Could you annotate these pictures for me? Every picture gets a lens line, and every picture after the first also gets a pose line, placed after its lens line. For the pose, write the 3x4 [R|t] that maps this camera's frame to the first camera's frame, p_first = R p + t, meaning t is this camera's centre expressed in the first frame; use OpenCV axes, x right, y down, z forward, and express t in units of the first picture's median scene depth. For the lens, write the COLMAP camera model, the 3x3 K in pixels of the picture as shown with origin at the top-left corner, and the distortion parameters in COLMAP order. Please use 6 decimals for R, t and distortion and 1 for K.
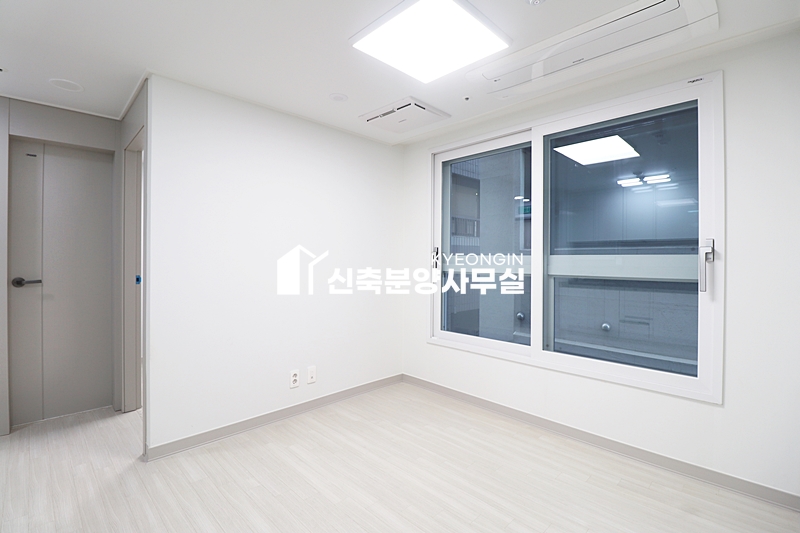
lens RADIAL K [[369.7, 0, 401.6], [0, 369.7, 260.2], [0, 0, 1]] dist [-0.001705, -0.012539]
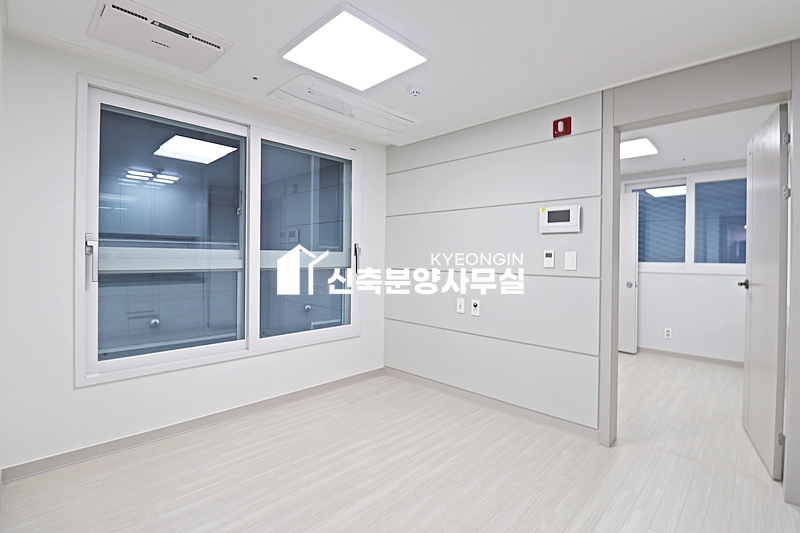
lens RADIAL K [[374.6, 0, 403.5], [0, 374.6, 258.5], [0, 0, 1]] dist [-0.000005, -0.013460]
pose [[-0.022327, -0.008003, 0.999719, -0.715237], [-0.007441, 0.999942, 0.007838, -0.000687], [-0.999723, -0.007264, -0.022386, 0.608904]]
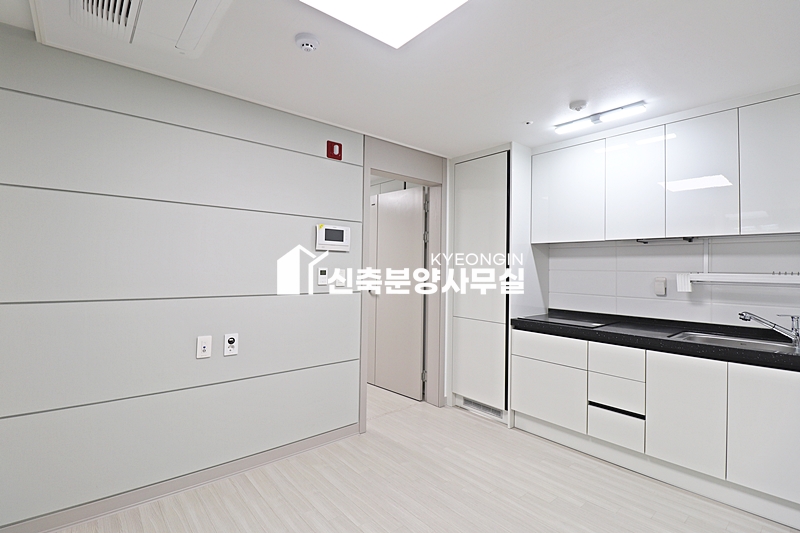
lens RADIAL K [[374.6, 0, 403.5], [0, 374.6, 258.5], [0, 0, 1]] dist [-0.000005, -0.013460]
pose [[-0.997137, -0.020626, 0.072742, -0.012040], [-0.022133, 0.999555, -0.019975, -0.026725], [-0.072298, -0.021528, -0.997151, 1.177870]]
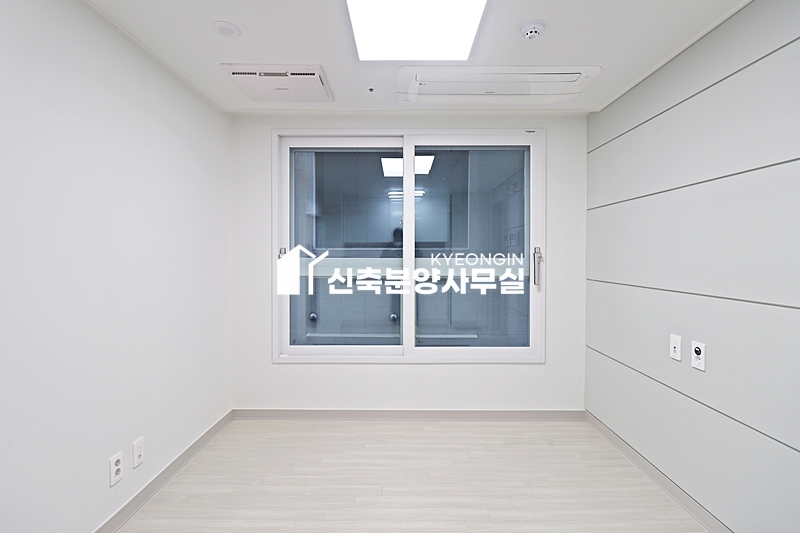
lens RADIAL K [[369.7, 0, 401.6], [0, 369.7, 260.2], [0, 0, 1]] dist [-0.001705, -0.012539]
pose [[0.705800, -0.012936, 0.708293, -0.400118], [0.004811, 0.999898, 0.013468, -0.022420], [-0.708395, -0.006098, 0.705790, 0.274597]]
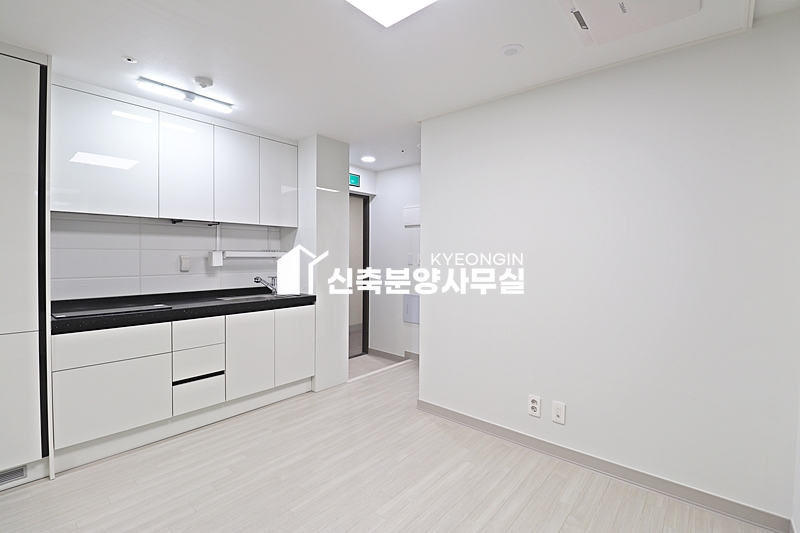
lens RADIAL K [[369.7, 0, 401.6], [0, 369.7, 260.2], [0, 0, 1]] dist [-0.001705, -0.012539]
pose [[0.076845, 0.010564, -0.996987, 0.545086], [-0.010619, 0.999896, 0.009776, -0.013331], [0.996986, 0.009836, 0.076949, 0.672870]]
